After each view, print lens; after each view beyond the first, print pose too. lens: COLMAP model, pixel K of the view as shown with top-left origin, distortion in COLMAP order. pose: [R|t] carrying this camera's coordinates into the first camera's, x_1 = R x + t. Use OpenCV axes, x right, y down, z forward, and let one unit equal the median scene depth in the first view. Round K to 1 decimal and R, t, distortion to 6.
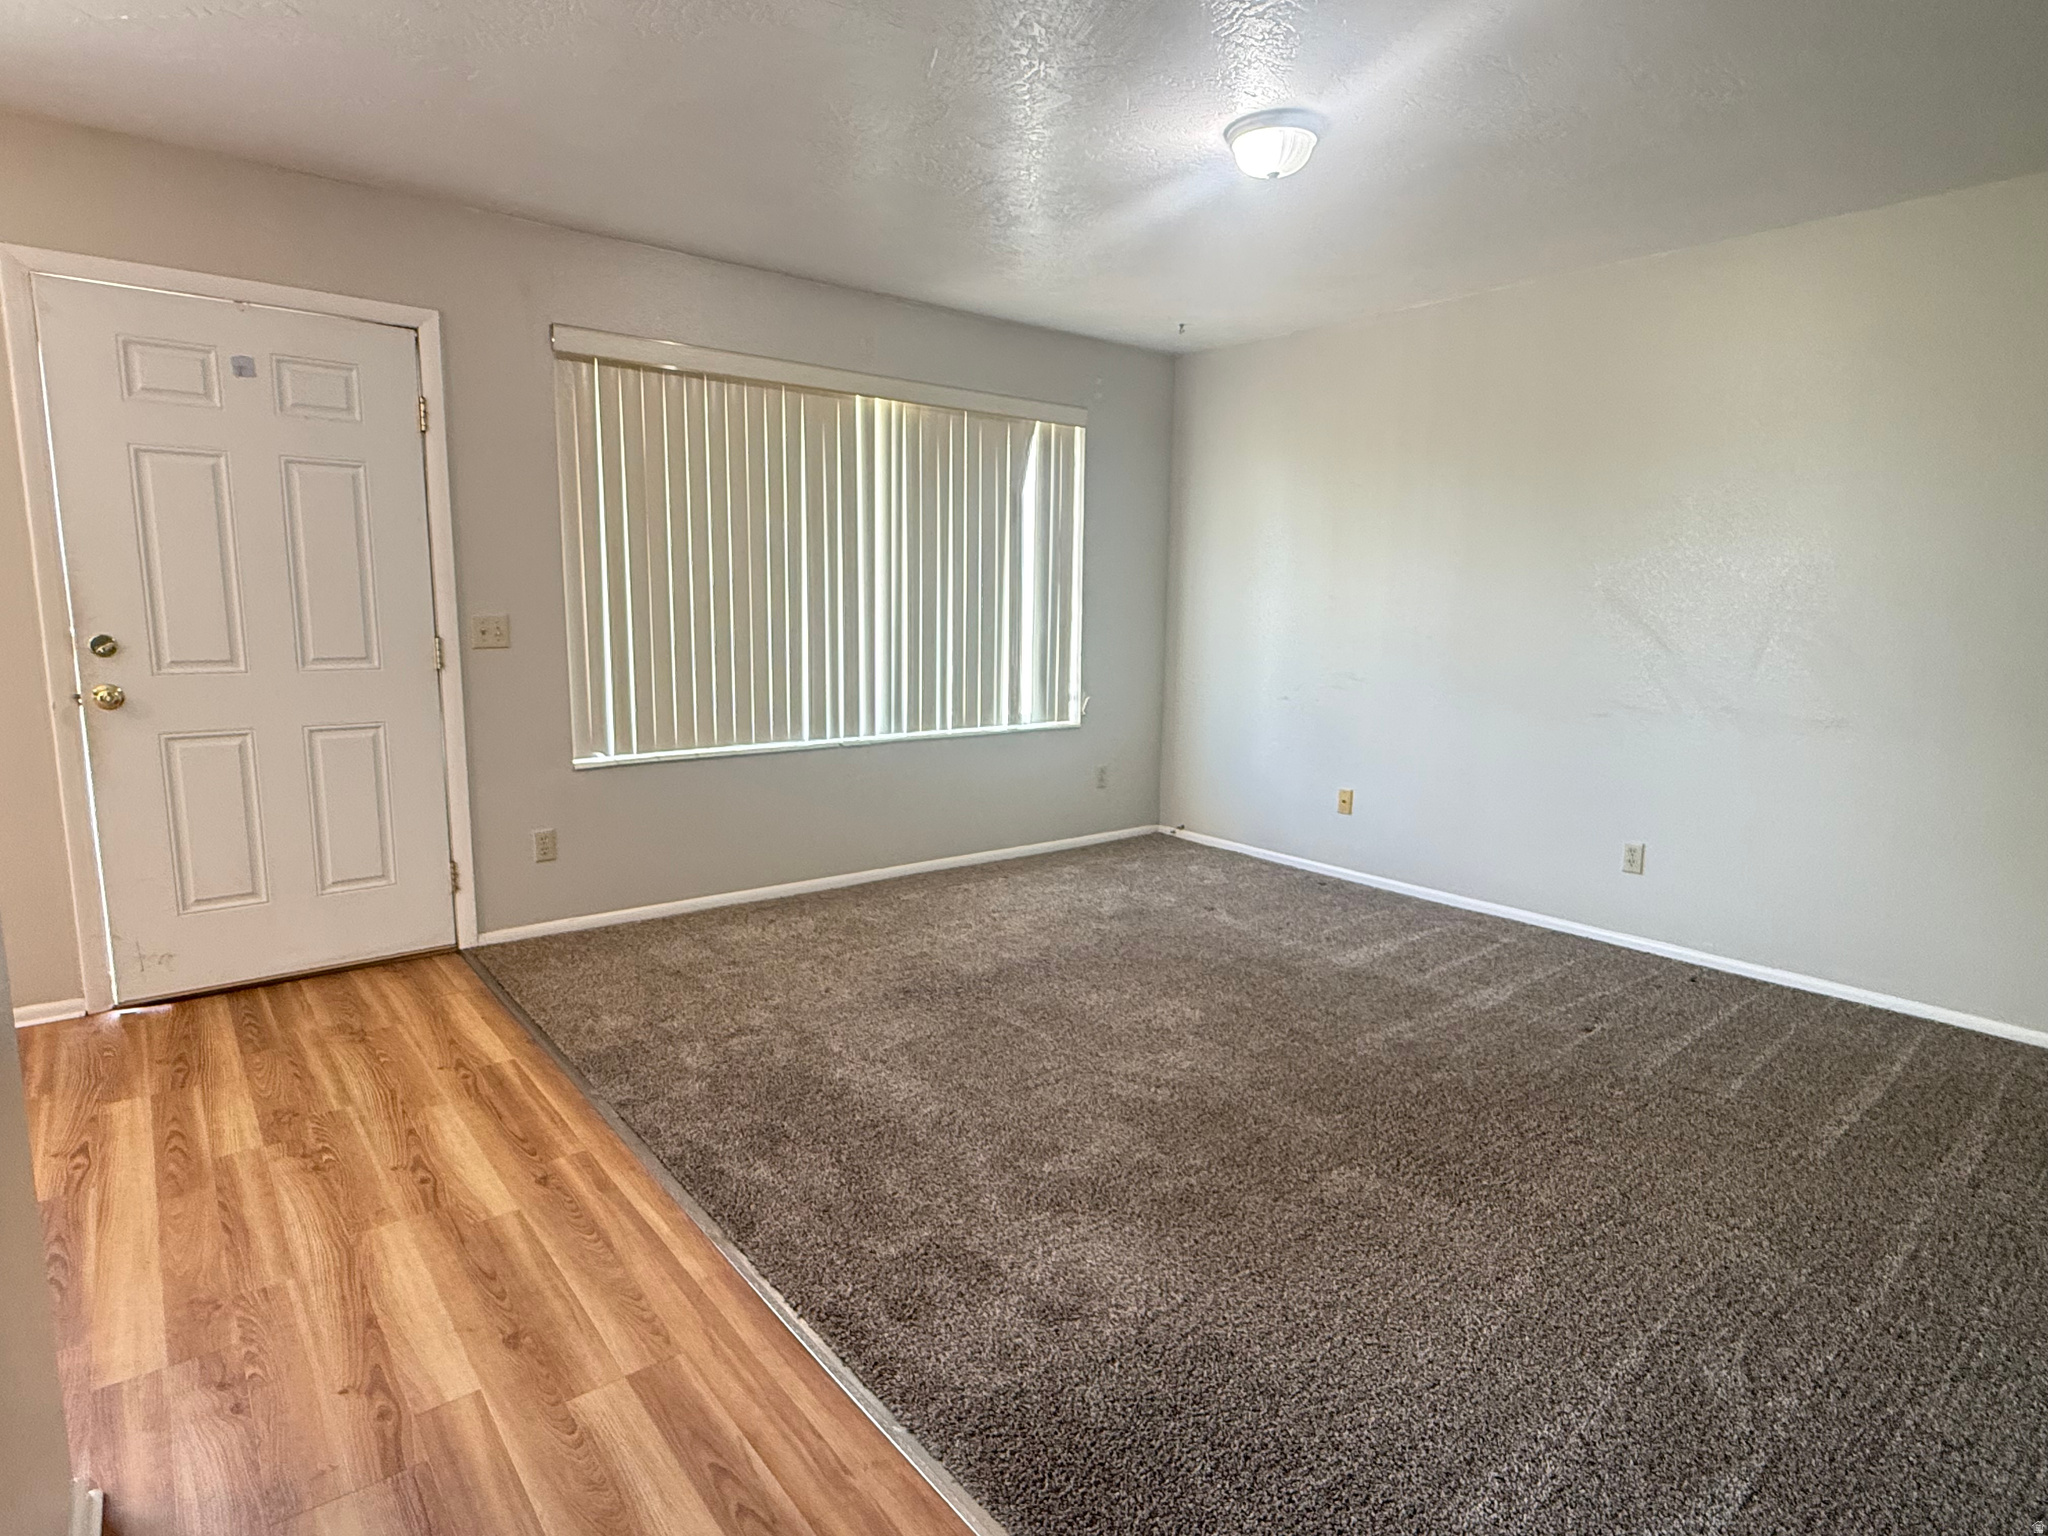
lens RADIAL K [[1106.6, 0, 1022.3], [0, 1106.6, 757.9], [0, 0, 1]] dist [0.006637, 0.001972]
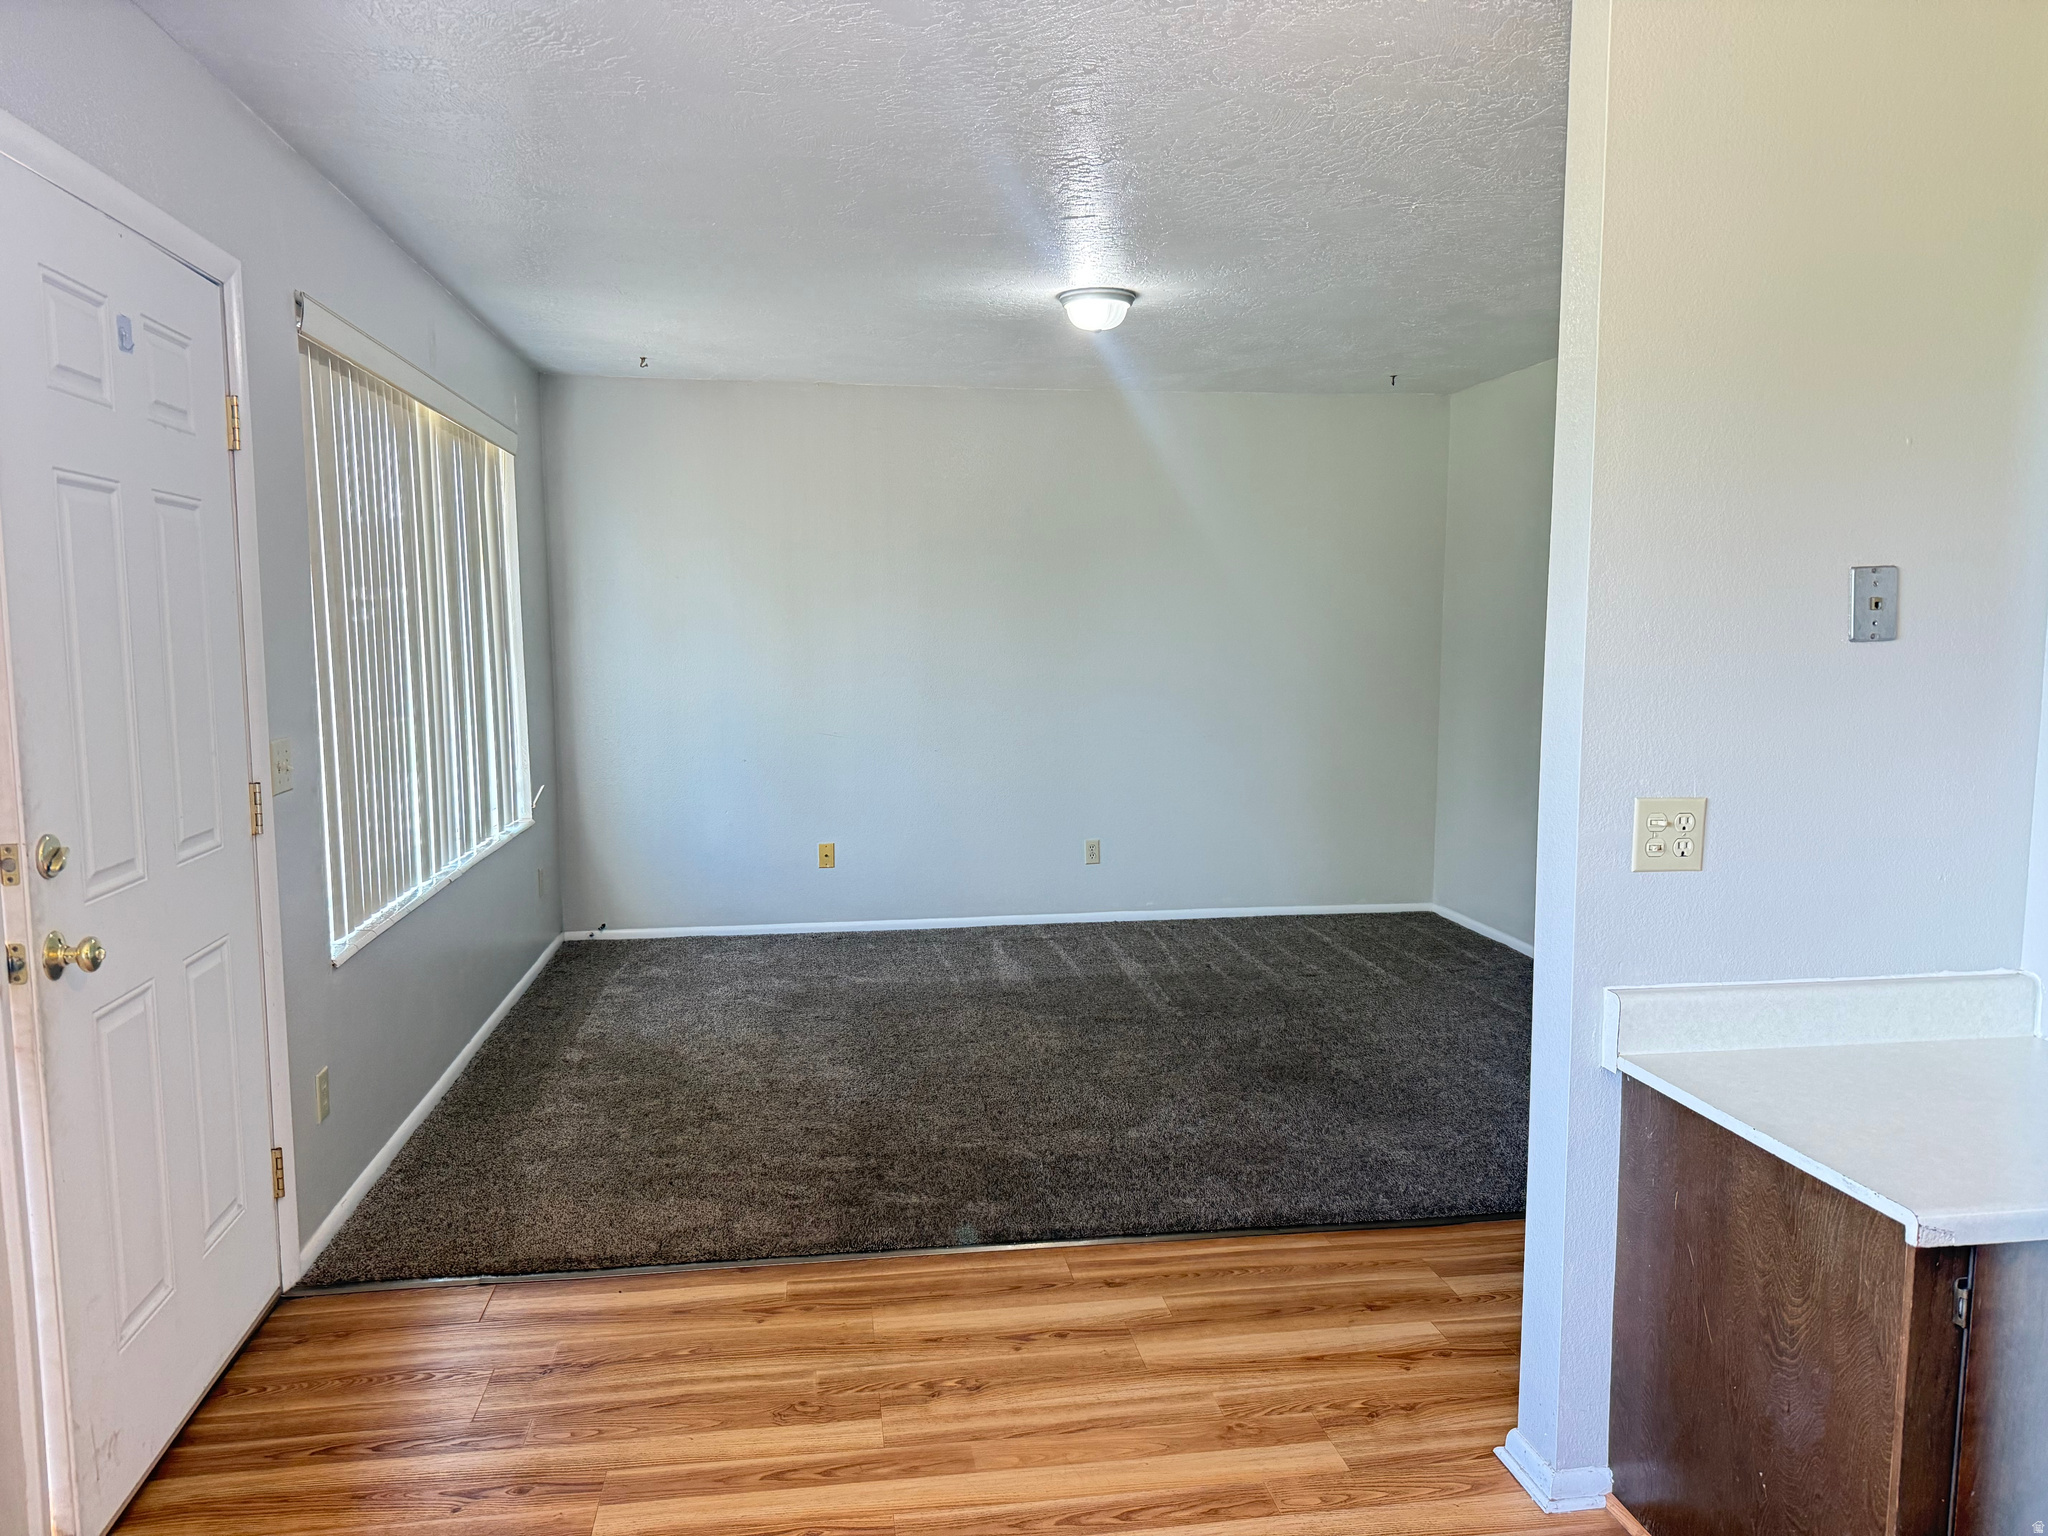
lens RADIAL K [[1433.7, 0, 1019.0], [0, 1433.7, 778.7], [0, 0, 1]] dist [0.027902, -0.022874]
pose [[0.503434, -0.111132, 0.856857, -1.146959], [0.137914, 0.989315, 0.047282, -0.105799], [-0.852956, 0.094369, 0.513381, 0.274493]]
